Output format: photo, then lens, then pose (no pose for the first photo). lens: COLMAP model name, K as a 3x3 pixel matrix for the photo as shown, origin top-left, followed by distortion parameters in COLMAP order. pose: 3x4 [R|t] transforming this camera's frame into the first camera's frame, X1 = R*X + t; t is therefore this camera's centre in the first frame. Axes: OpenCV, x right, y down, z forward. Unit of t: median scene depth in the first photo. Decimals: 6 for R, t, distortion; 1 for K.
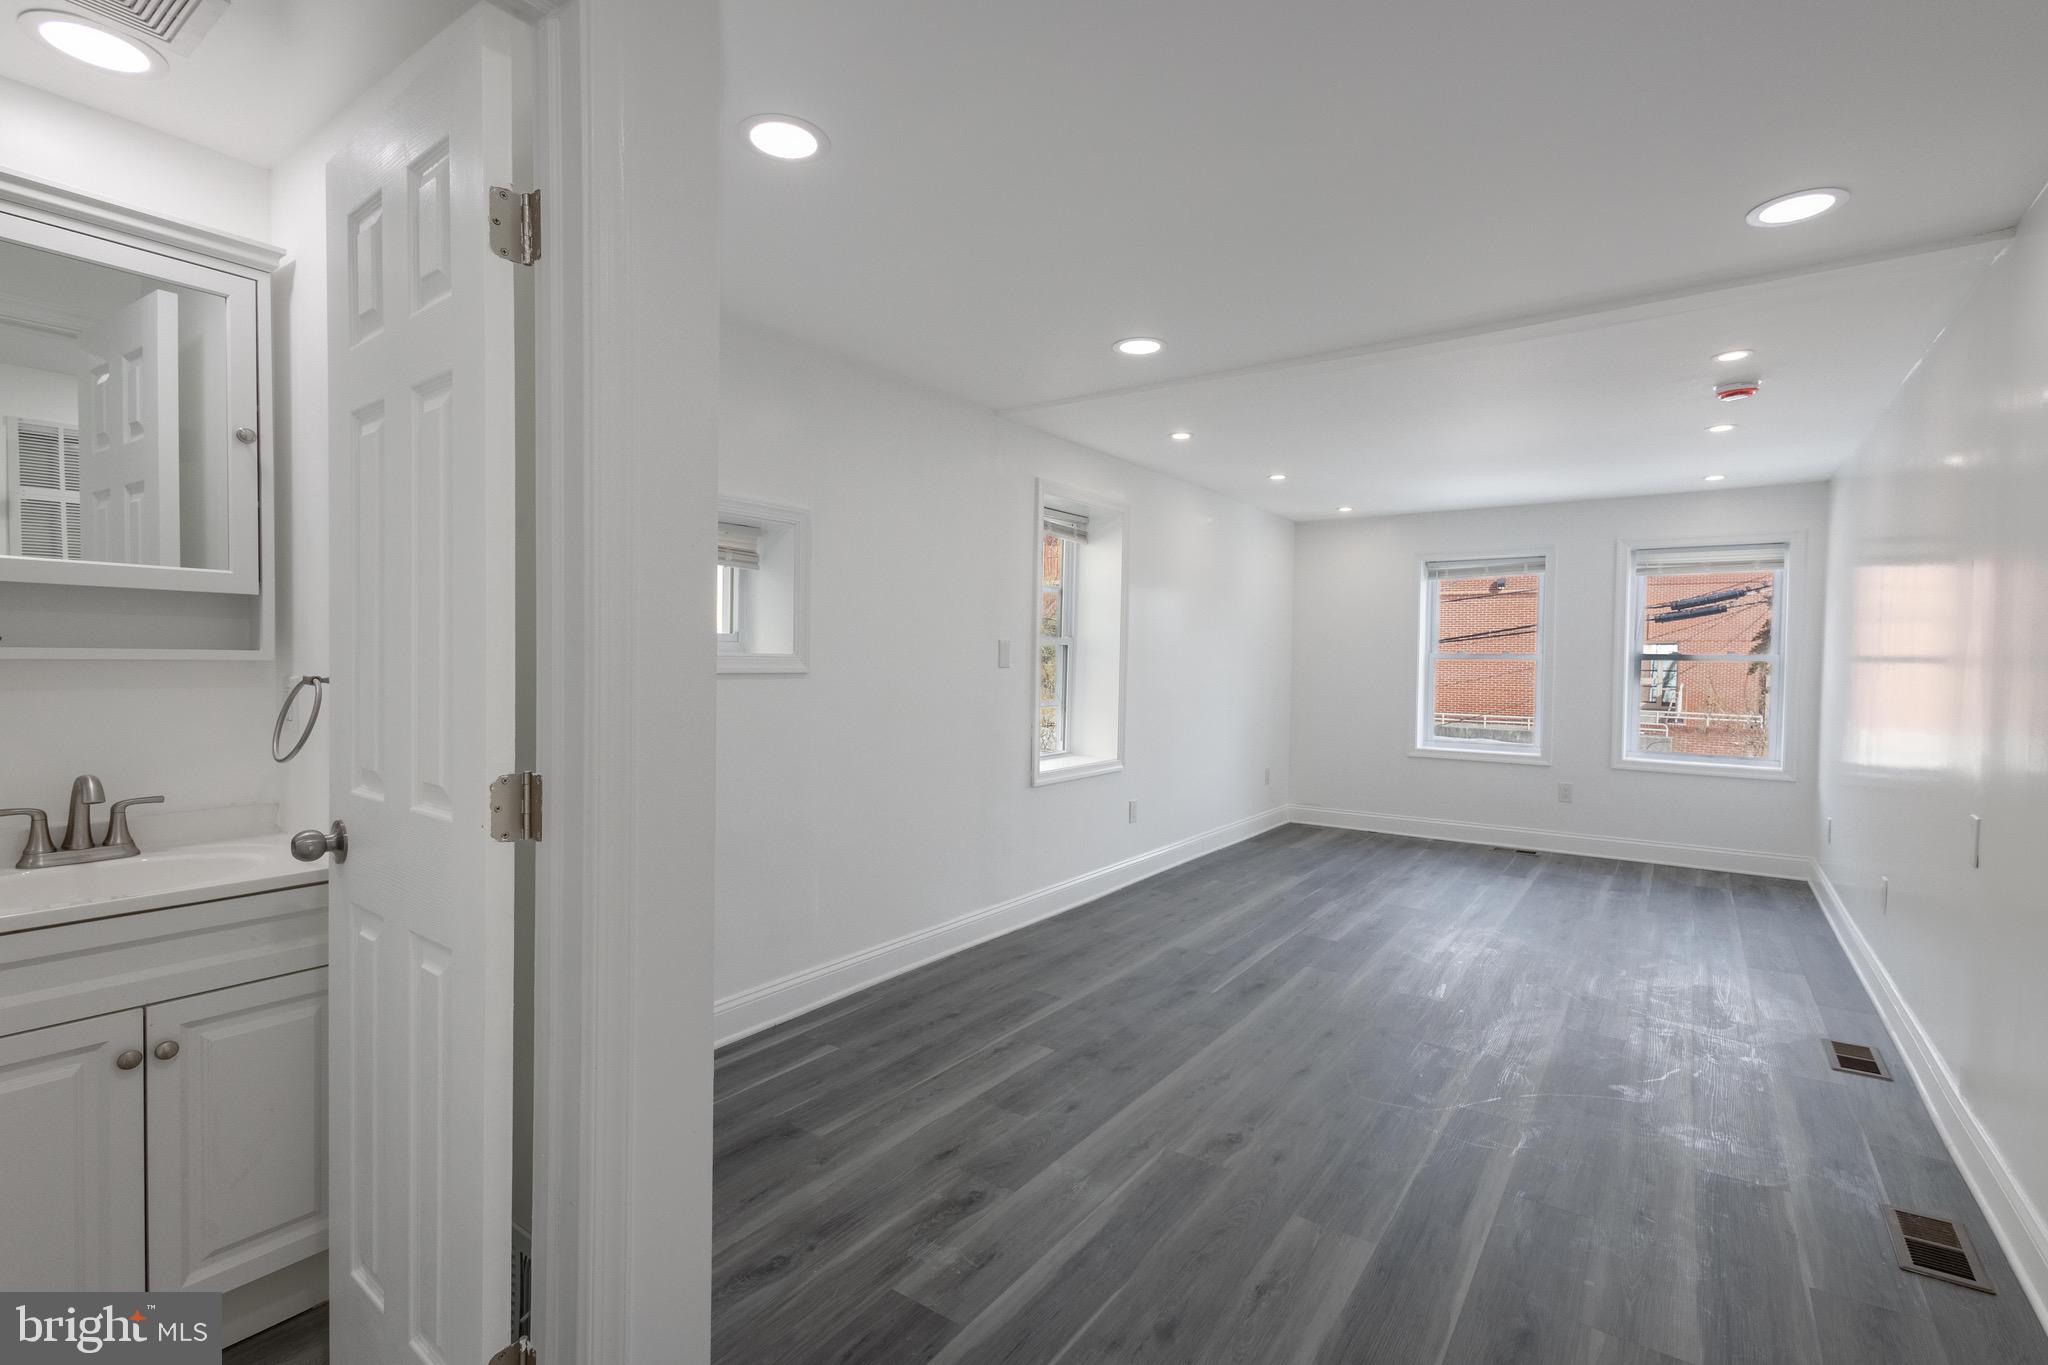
lens RADIAL K [[937.6, 0, 1023.8], [0, 937.6, 677.1], [0, 0, 1]] dist [0.011448, -0.001909]
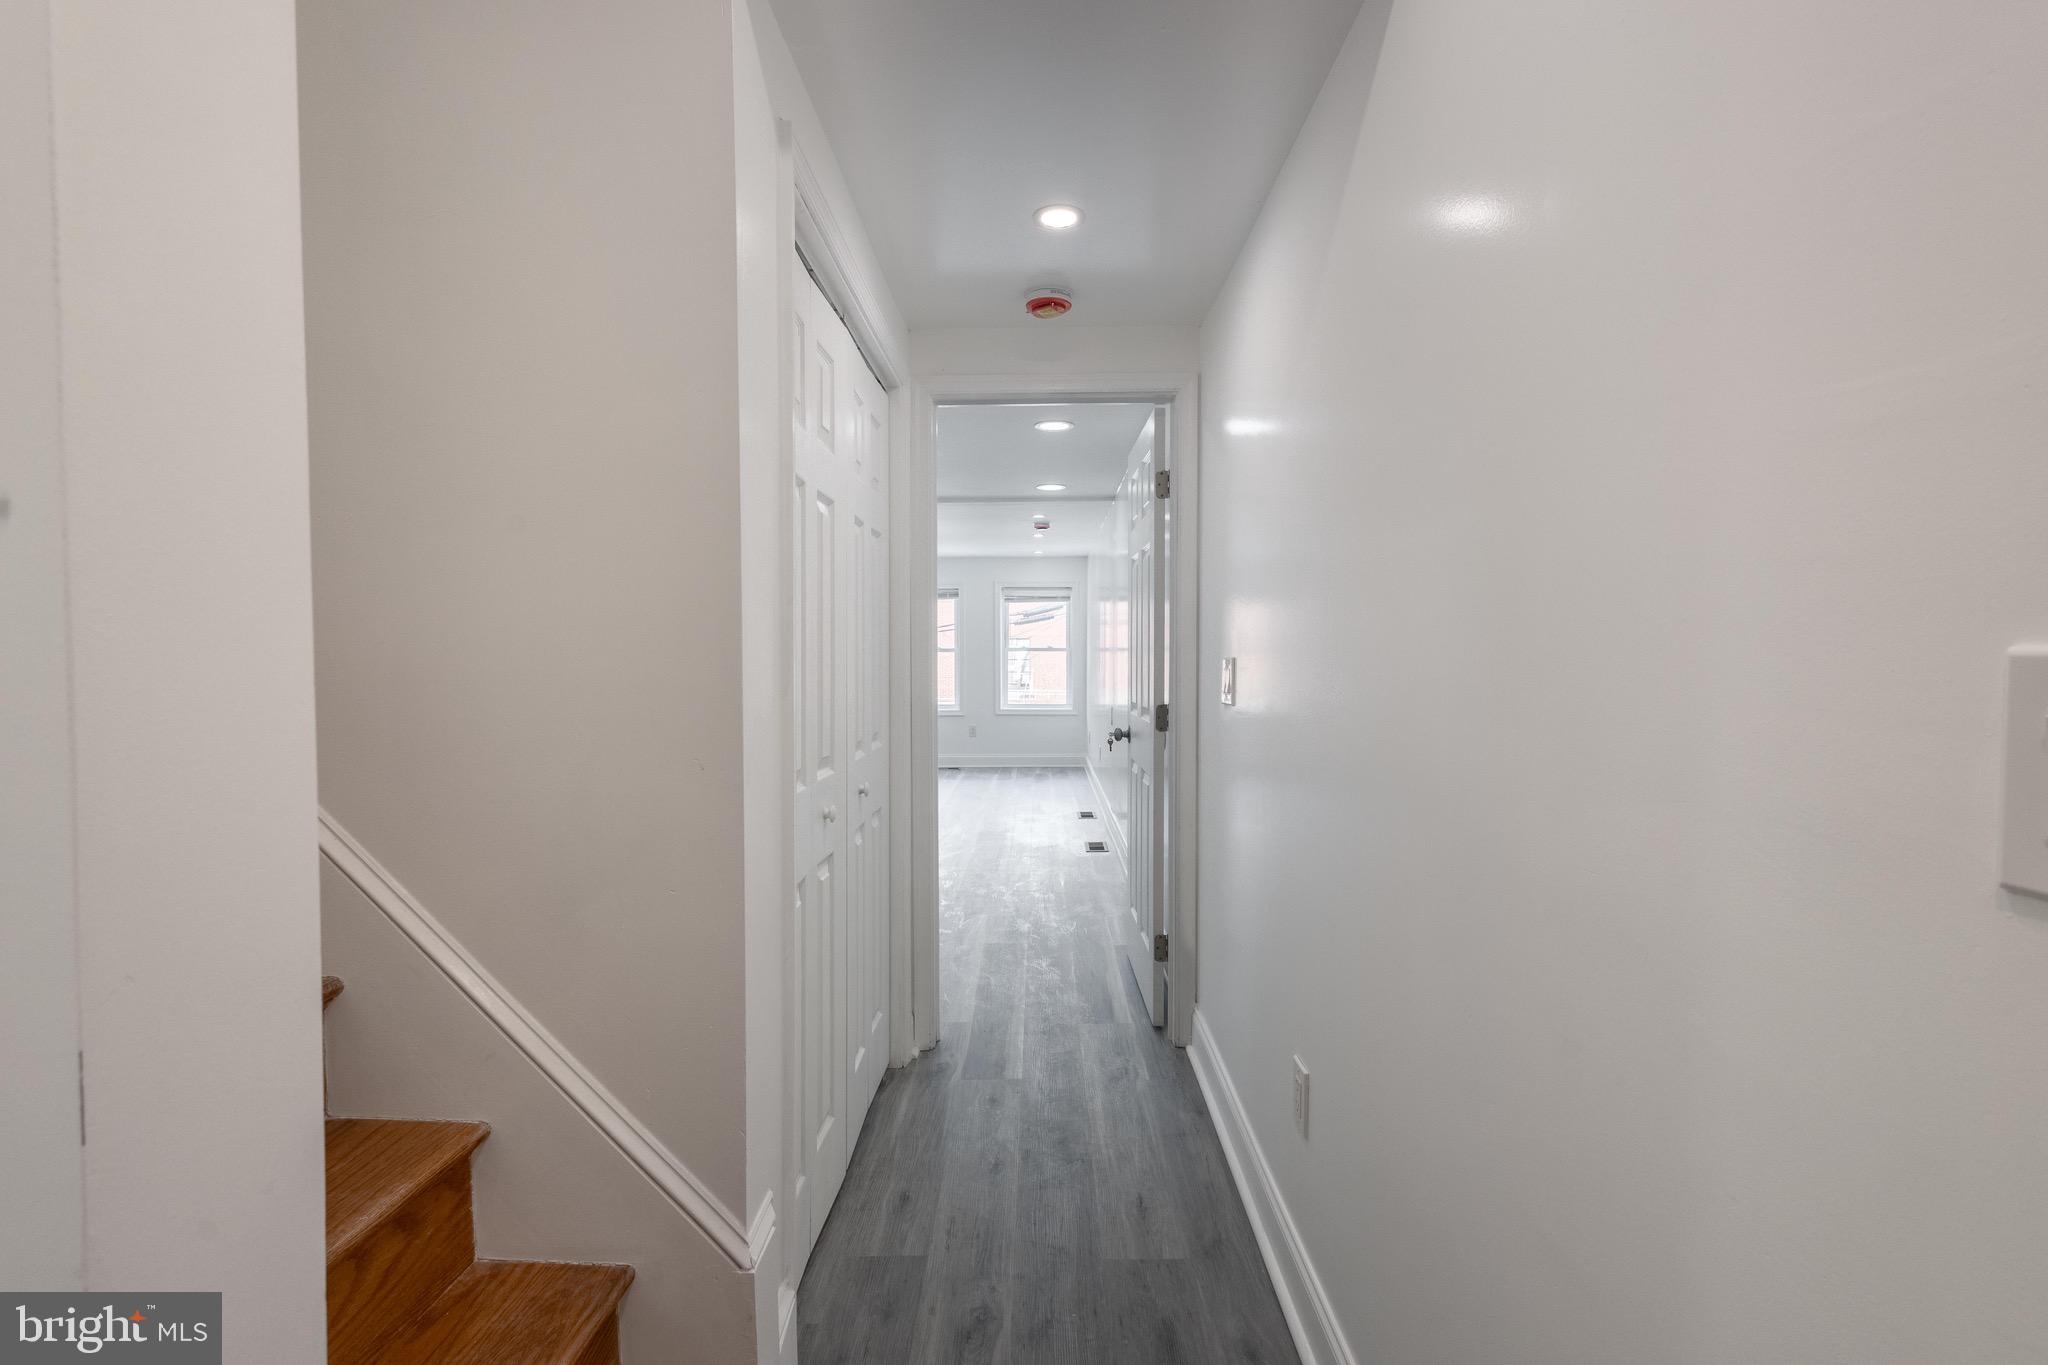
lens RADIAL K [[937.6, 0, 1021.0], [0, 937.6, 677.0], [0, 0, 1]] dist [0.011448, -0.001909]
pose [[0.827457, -0.029109, 0.560774, -0.500311], [0.026924, 0.999564, 0.012159, 0.016260], [-0.560883, 0.005037, 0.827880, -0.751202]]
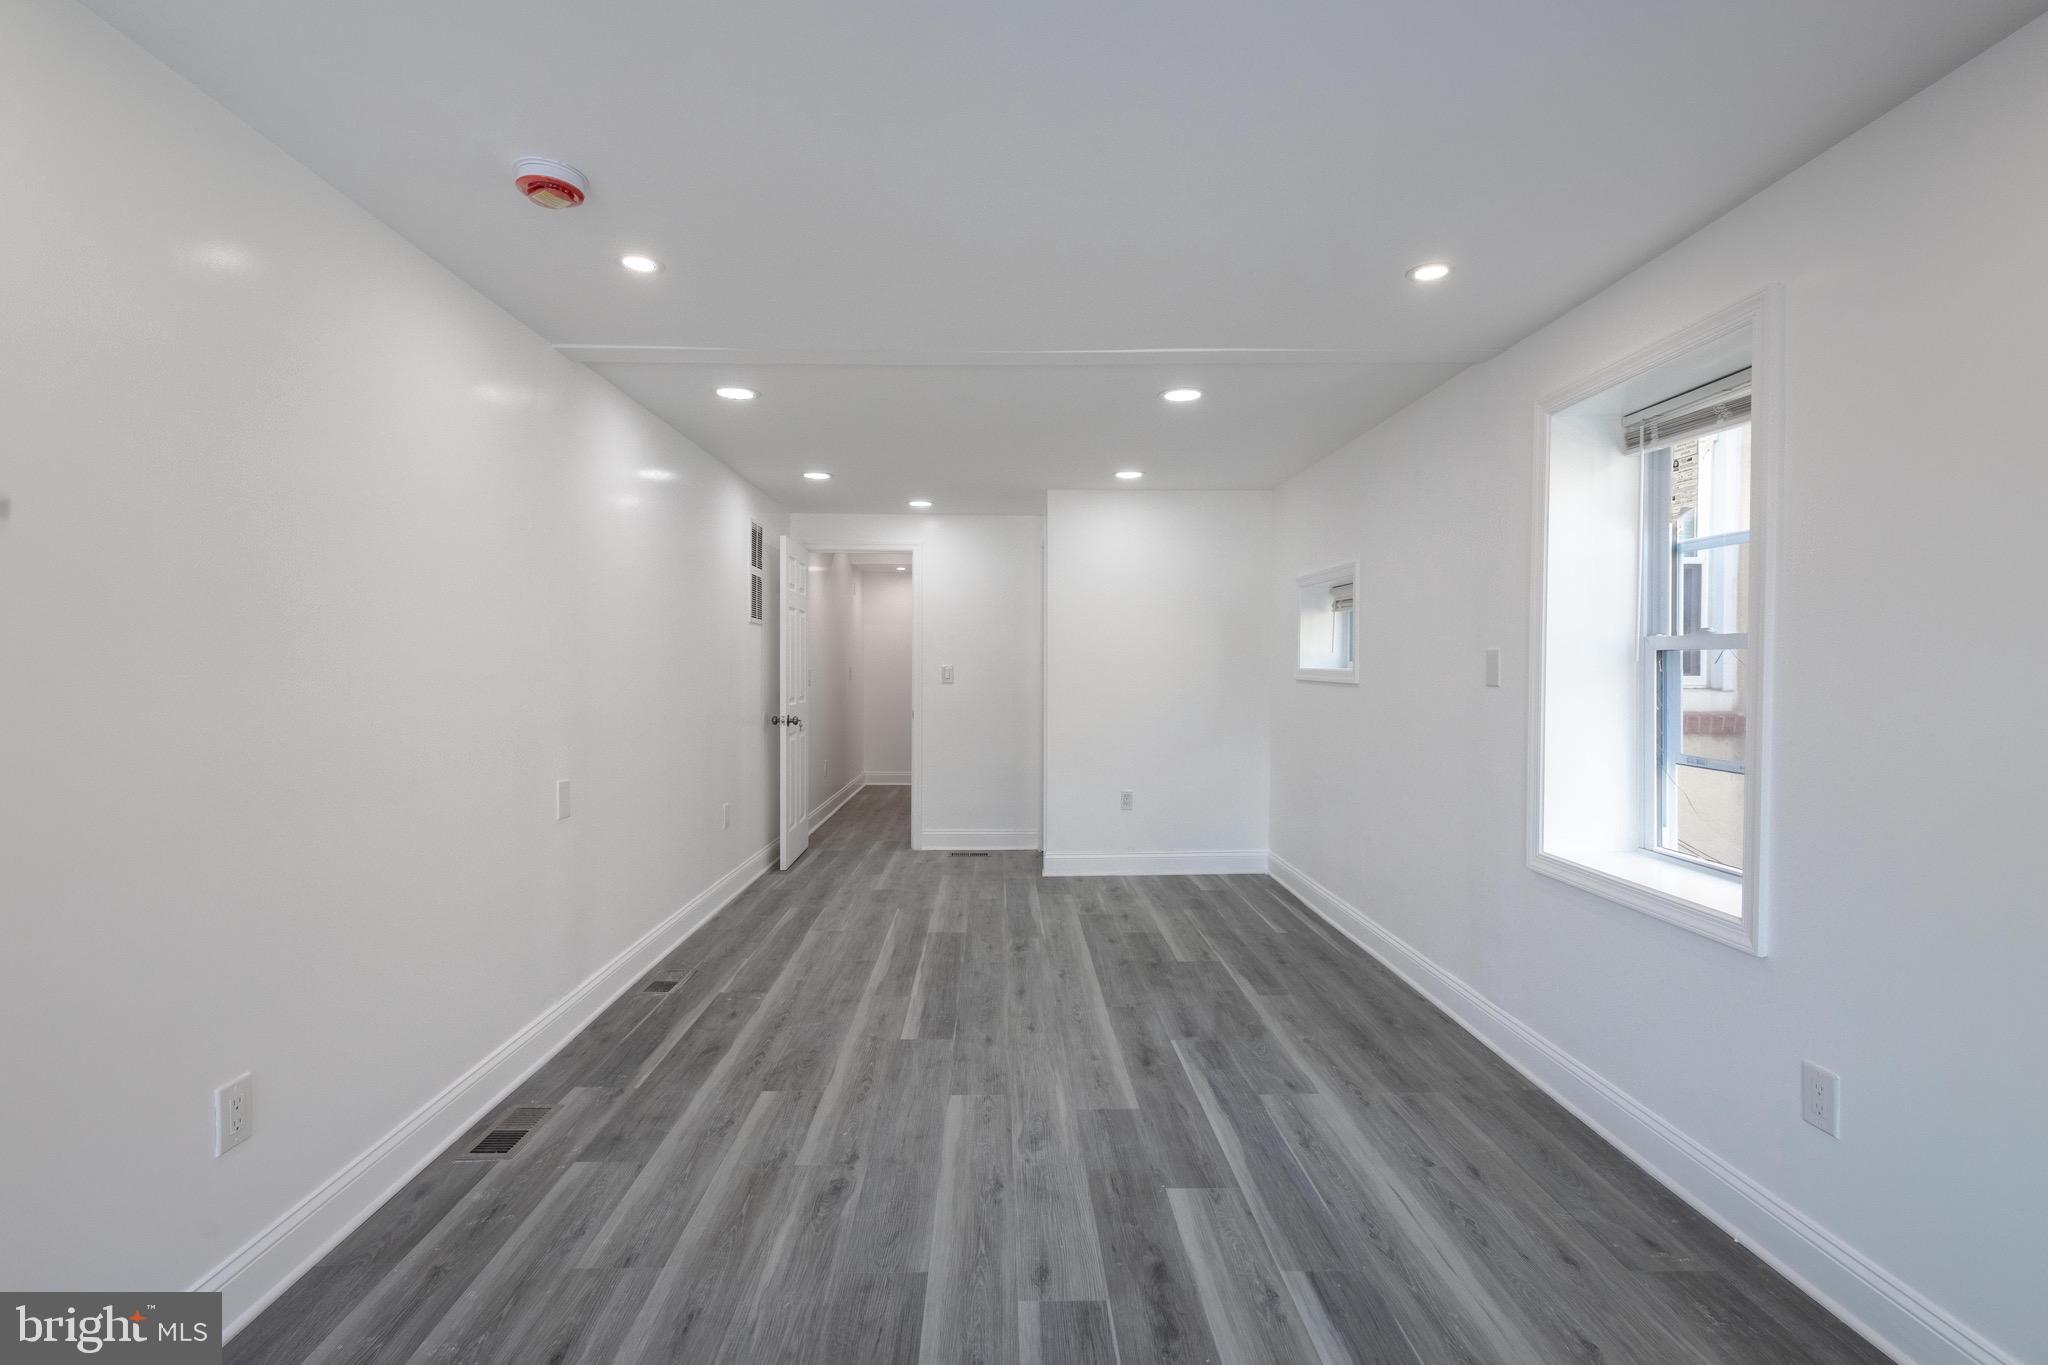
lens RADIAL K [[937.6, 0, 1023.3], [0, 937.6, 676.6], [0, 0, 1]] dist [0.011448, -0.001909]
pose [[-0.799988, -0.008034, -0.599962, 0.871482], [-0.026712, 0.999396, 0.022235, -0.028803], [0.599421, 0.033814, -0.799719, 1.648108]]
